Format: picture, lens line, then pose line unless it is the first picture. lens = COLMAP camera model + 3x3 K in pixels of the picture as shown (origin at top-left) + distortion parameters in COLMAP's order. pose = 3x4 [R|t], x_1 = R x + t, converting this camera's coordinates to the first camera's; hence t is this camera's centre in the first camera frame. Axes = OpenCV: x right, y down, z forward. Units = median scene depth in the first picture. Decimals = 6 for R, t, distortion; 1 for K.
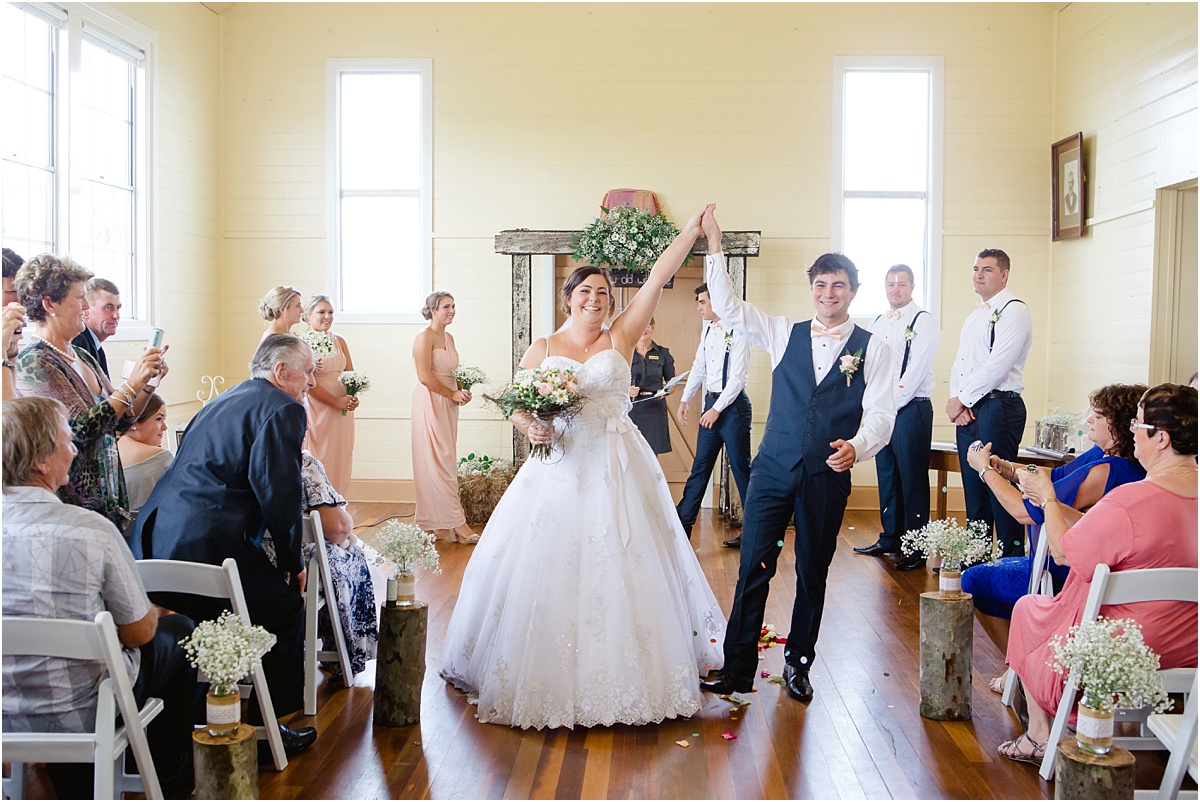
lens RADIAL K [[1139.1, 0, 600.0], [0, 1139.1, 401.0], [0, 0, 1]] dist [-0.051168, 0.003762]
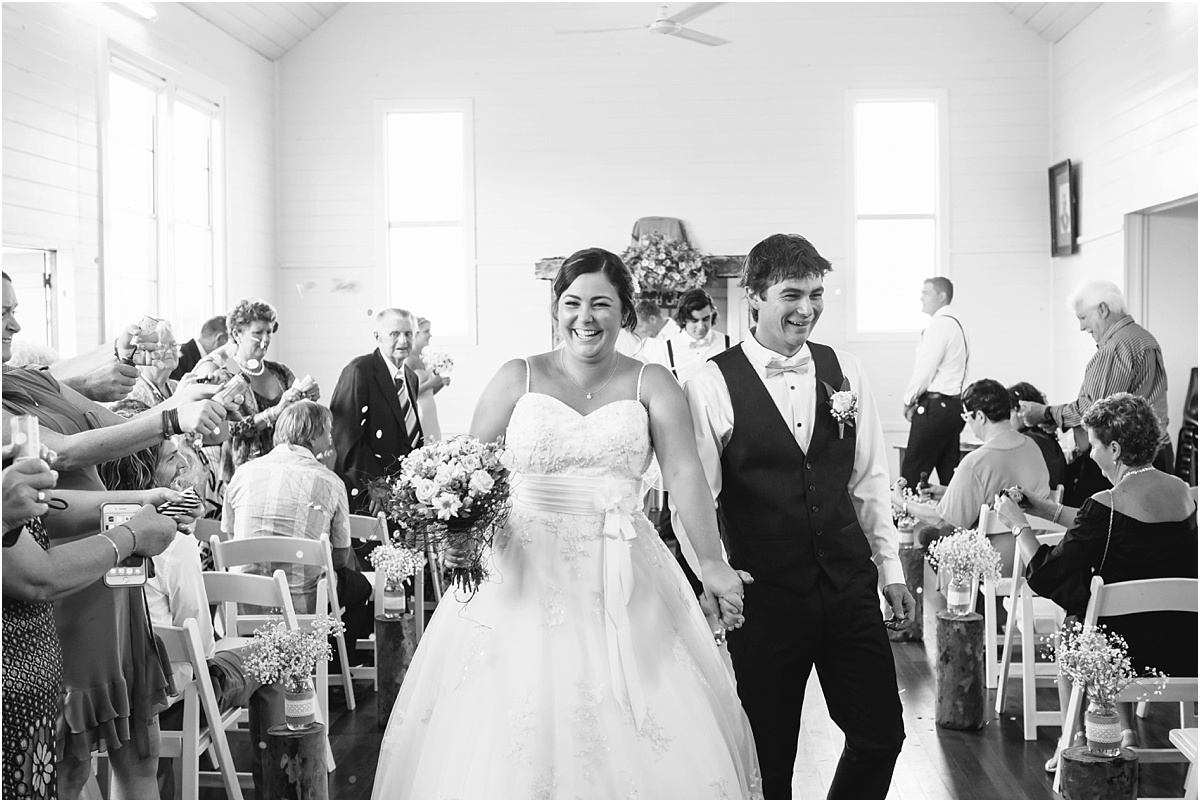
lens RADIAL K [[1505.4, 0, 600.0], [0, 1505.4, 401.0], [0, 0, 1]] dist [-0.008260, -0.007451]
pose [[0.999648, -0.017550, -0.019891, -0.003595], [0.017051, 0.999542, -0.024985, 0.024311], [0.020320, 0.024637, 0.999490, -0.446008]]
